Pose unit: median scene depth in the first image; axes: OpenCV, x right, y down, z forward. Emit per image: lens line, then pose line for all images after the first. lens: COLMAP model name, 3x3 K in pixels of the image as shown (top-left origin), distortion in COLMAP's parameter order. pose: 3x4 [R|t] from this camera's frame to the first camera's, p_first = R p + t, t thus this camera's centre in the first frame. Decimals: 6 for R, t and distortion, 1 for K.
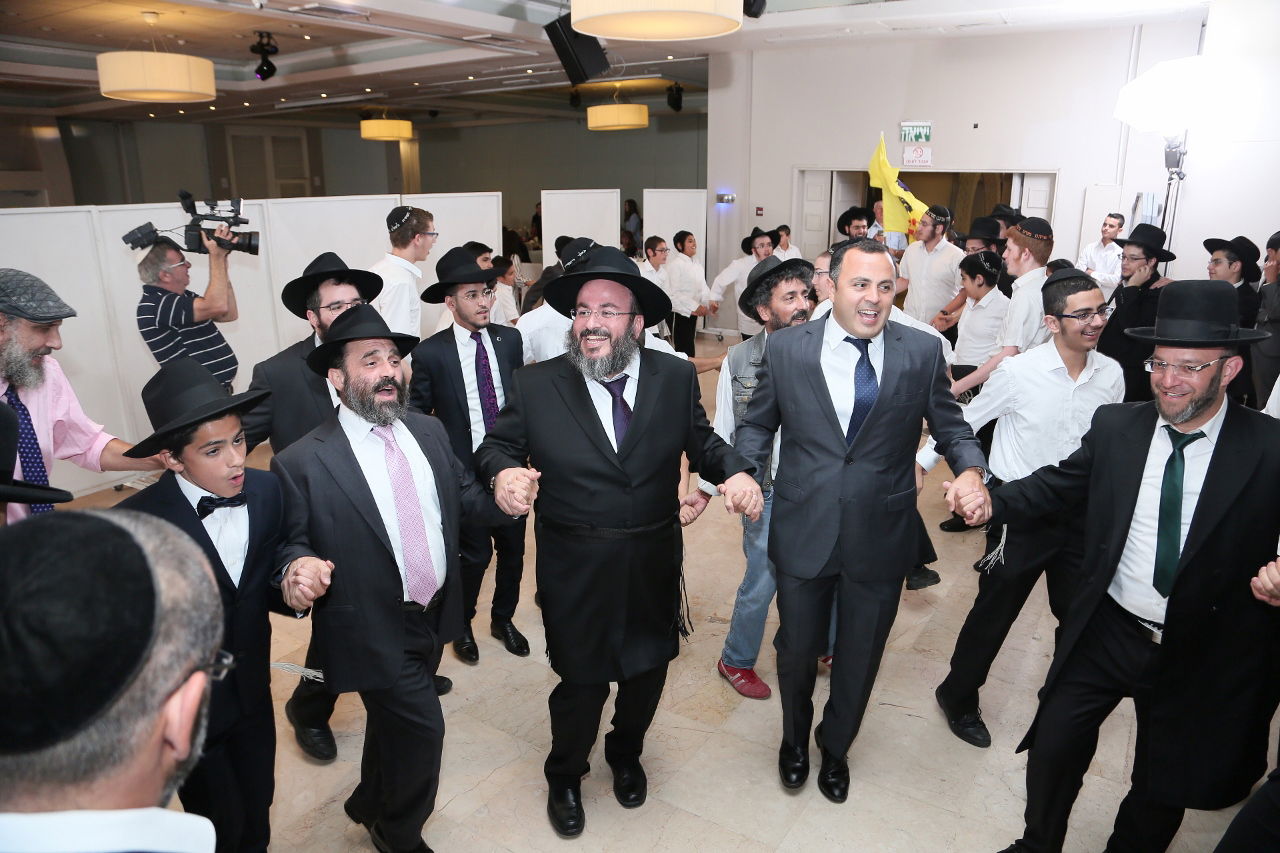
lens RADIAL K [[894.6, 0, 636.6], [0, 894.6, 421.6], [0, 0, 1]] dist [-0.074713, 0.025166]
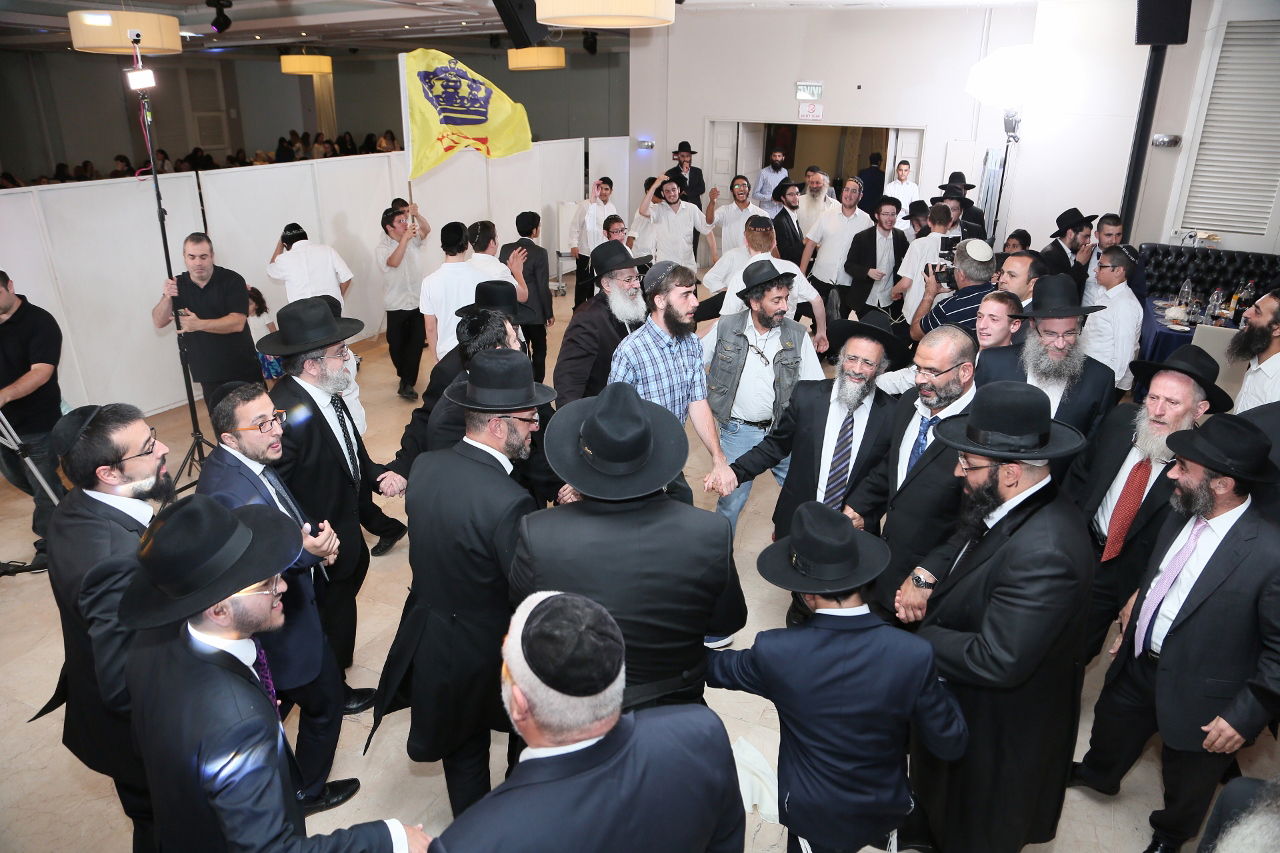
lens RADIAL K [[894.6, 0, 645.3], [0, 894.6, 426.6], [0, 0, 1]] dist [-0.074713, 0.025166]
pose [[0.992356, -0.029195, 0.119902, -0.045287], [0.018336, 0.995710, 0.090692, 0.004105], [-0.122035, -0.087801, 0.988635, -0.146307]]
